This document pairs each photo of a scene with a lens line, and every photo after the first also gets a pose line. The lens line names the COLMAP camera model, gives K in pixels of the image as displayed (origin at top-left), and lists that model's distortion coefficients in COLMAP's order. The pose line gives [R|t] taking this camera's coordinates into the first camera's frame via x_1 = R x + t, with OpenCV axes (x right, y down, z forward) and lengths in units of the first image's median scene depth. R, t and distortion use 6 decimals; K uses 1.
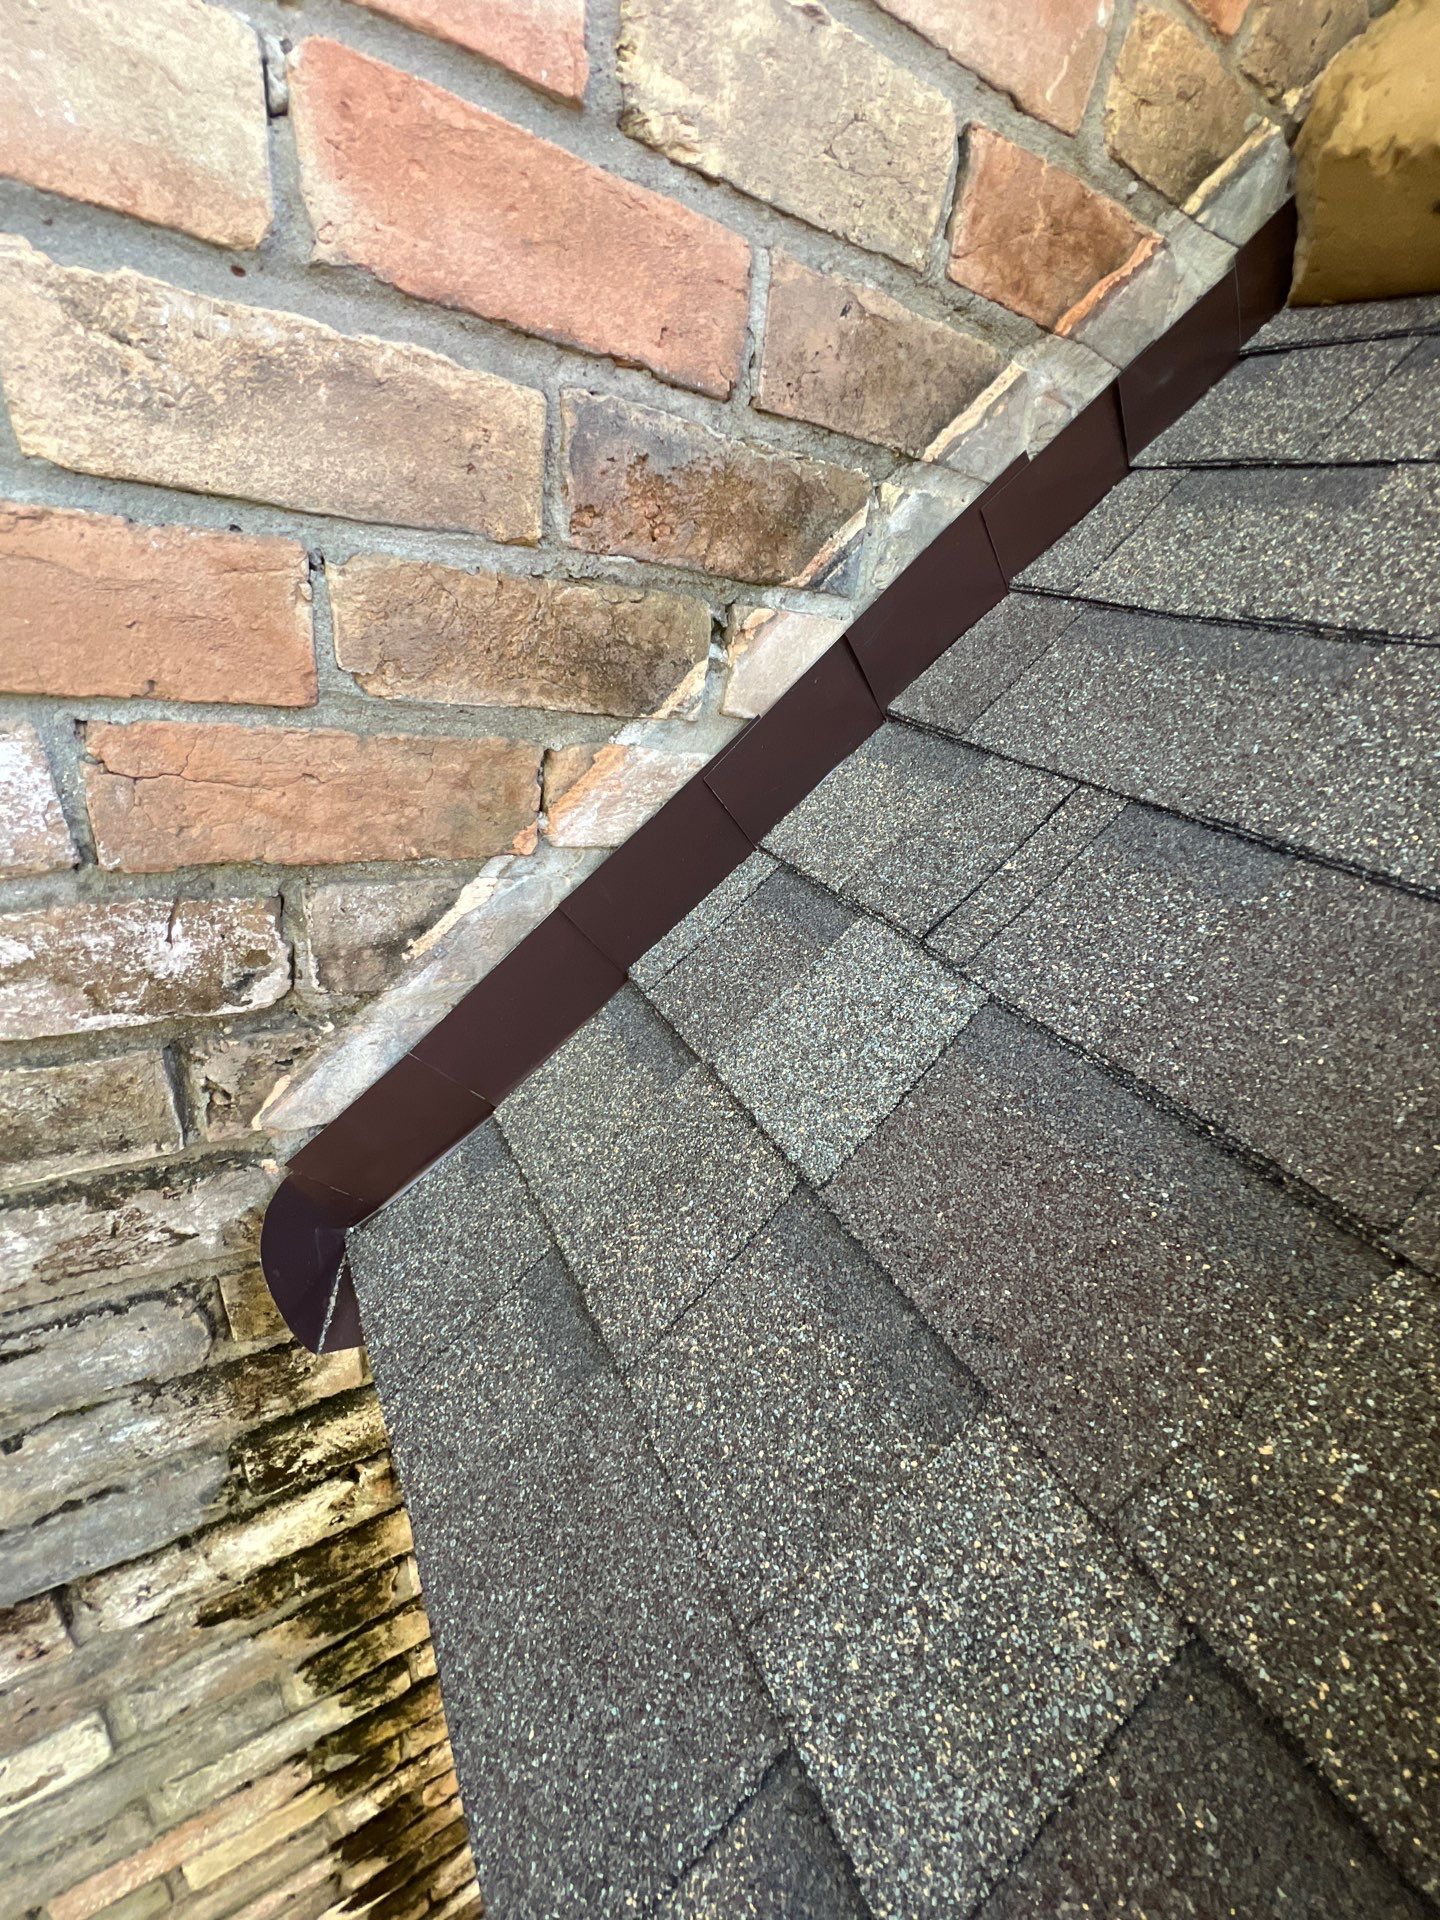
lens RADIAL K [[769.4, 0, 725.4], [0, 769.4, 957.4], [0, 0, 1]] dist [-0.002938, 0.000306]
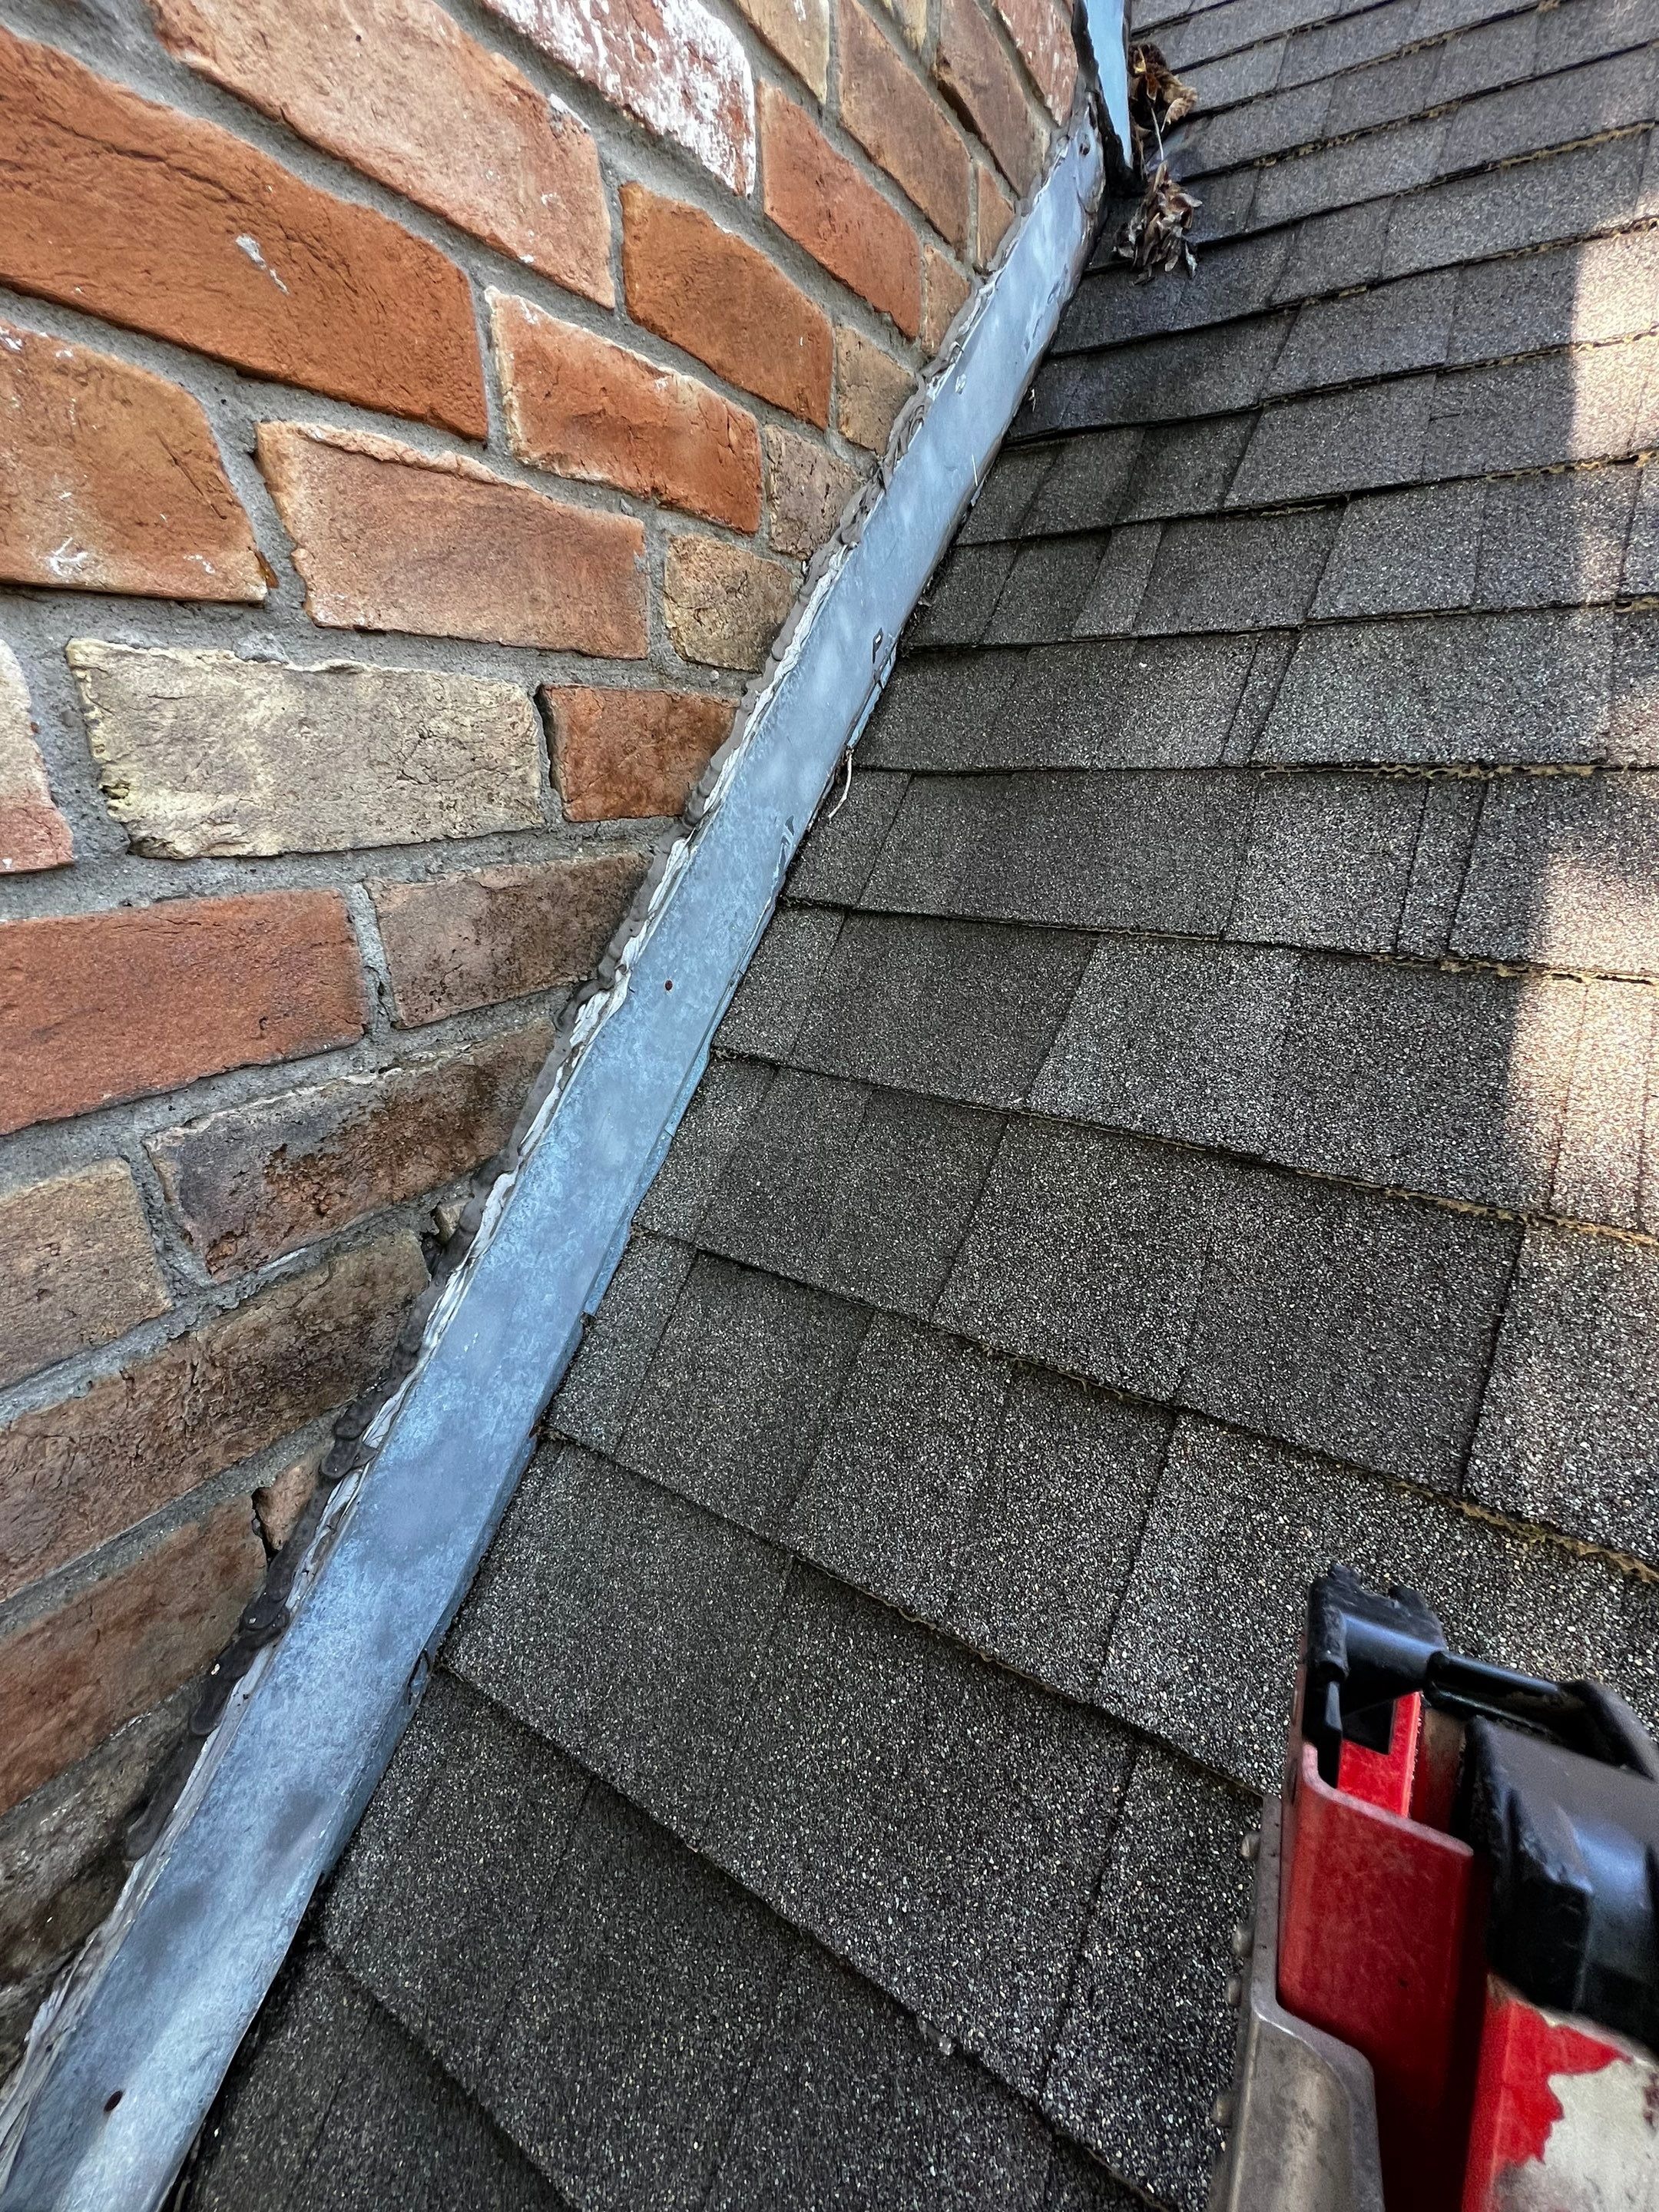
lens RADIAL K [[886.4, 0, 835.7], [0, 886.4, 1103.0], [0, 0, 1]] dist [-0.002938, 0.000306]
pose [[0.870165, -0.304631, 0.387314, 0.051782], [0.322844, 0.946263, 0.018934, -0.480125], [-0.372269, 0.108567, 0.921753, -0.080685]]
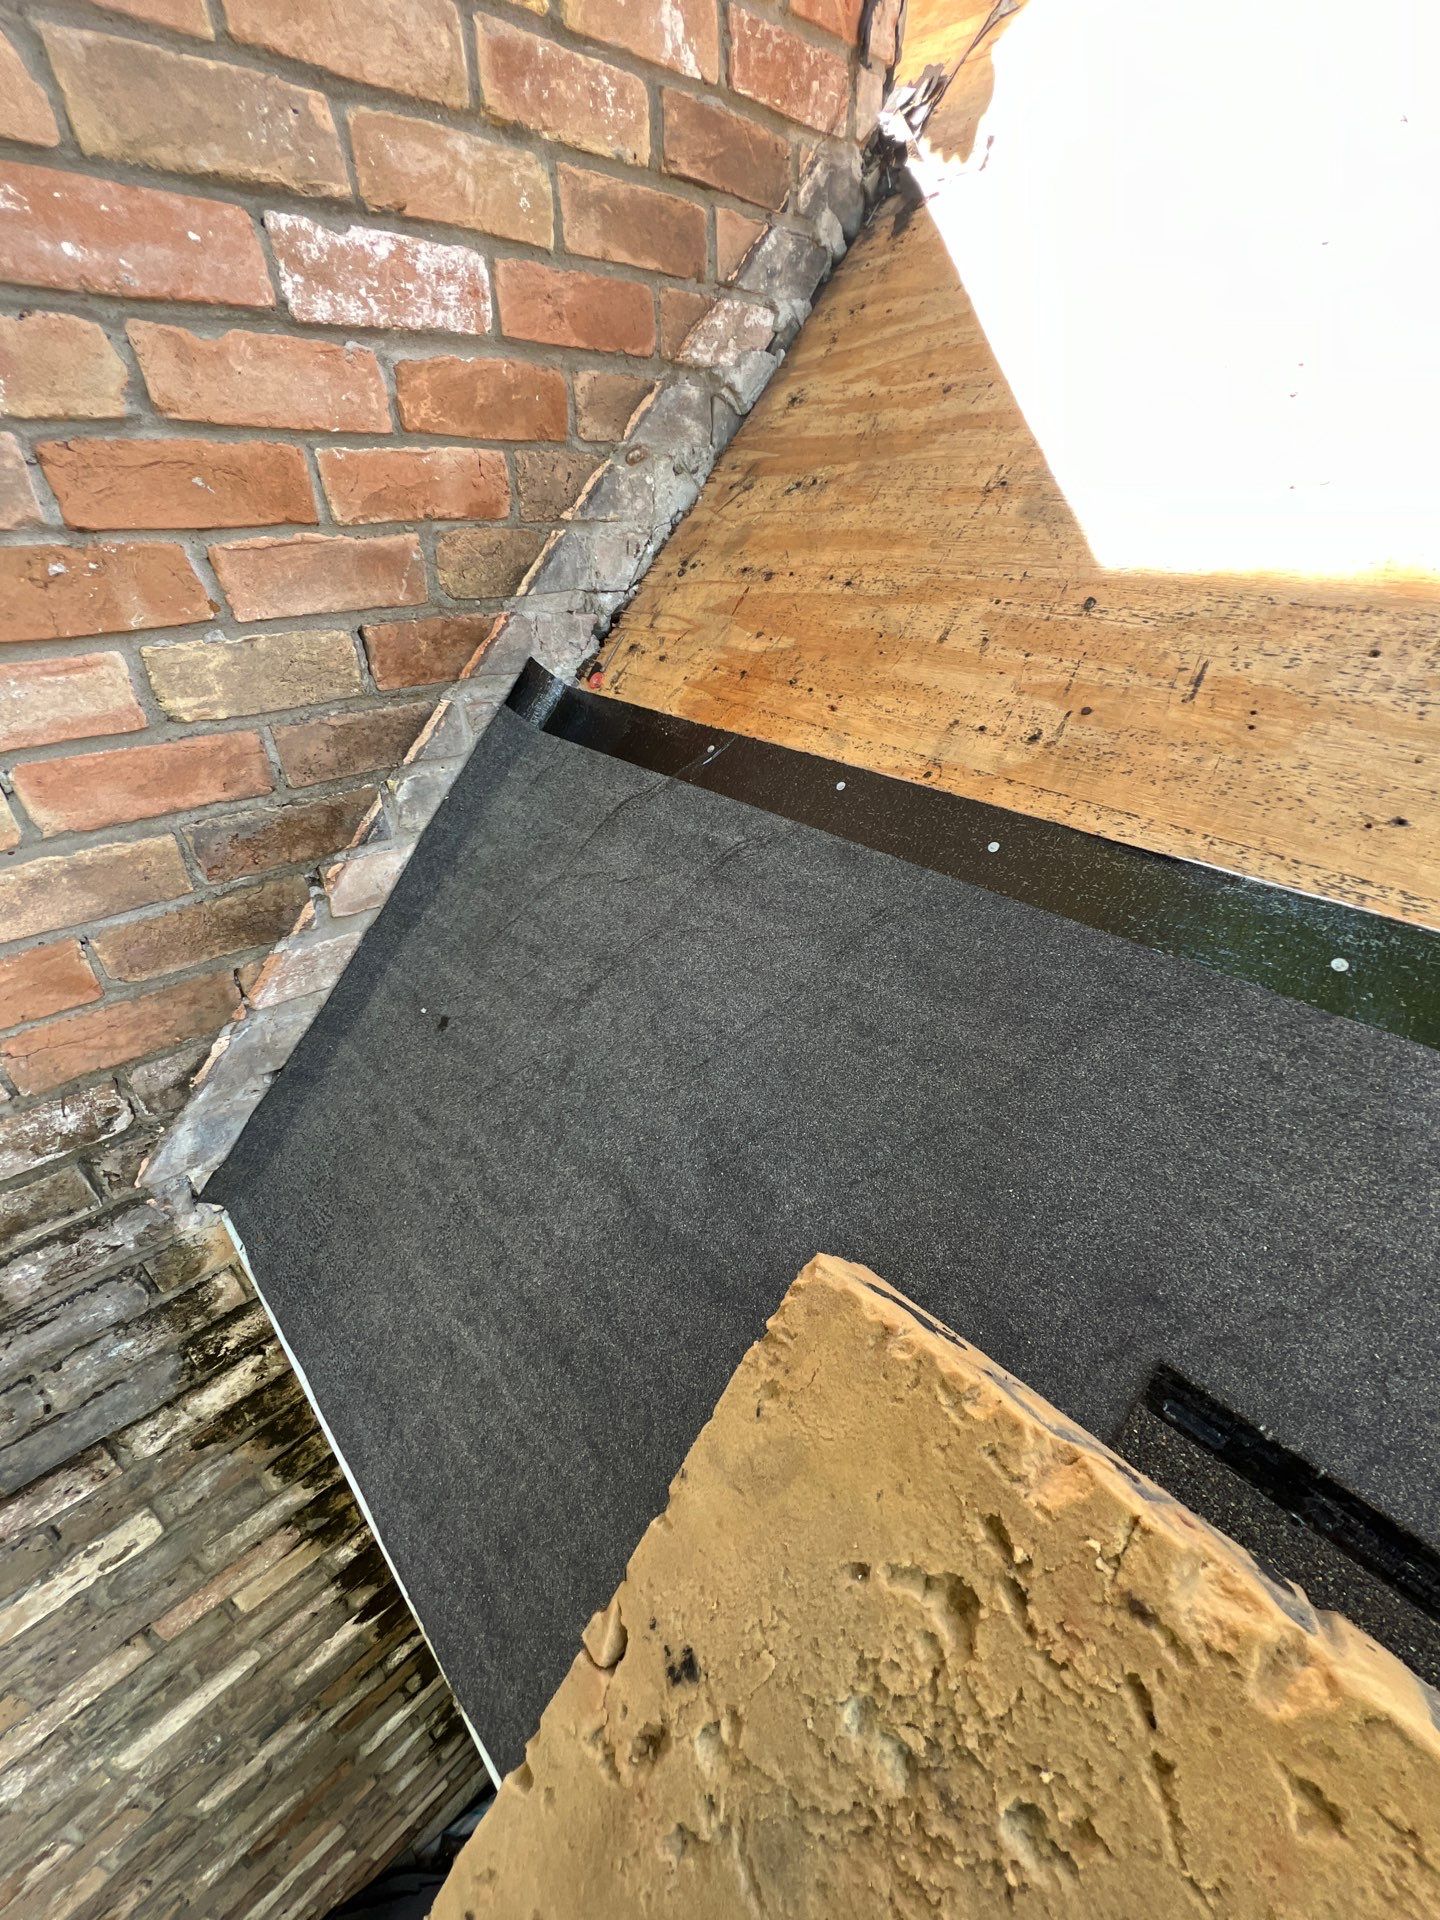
lens RADIAL K [[759.6, 0, 716.1], [0, 759.6, 951.2], [0, 0, 1]] dist [-0.002489, -0.000052]
pose [[0.969852, -0.218886, 0.107127, 0.775787], [0.205079, 0.970547, 0.126416, -0.315632], [-0.131643, -0.100636, 0.986176, -1.086714]]
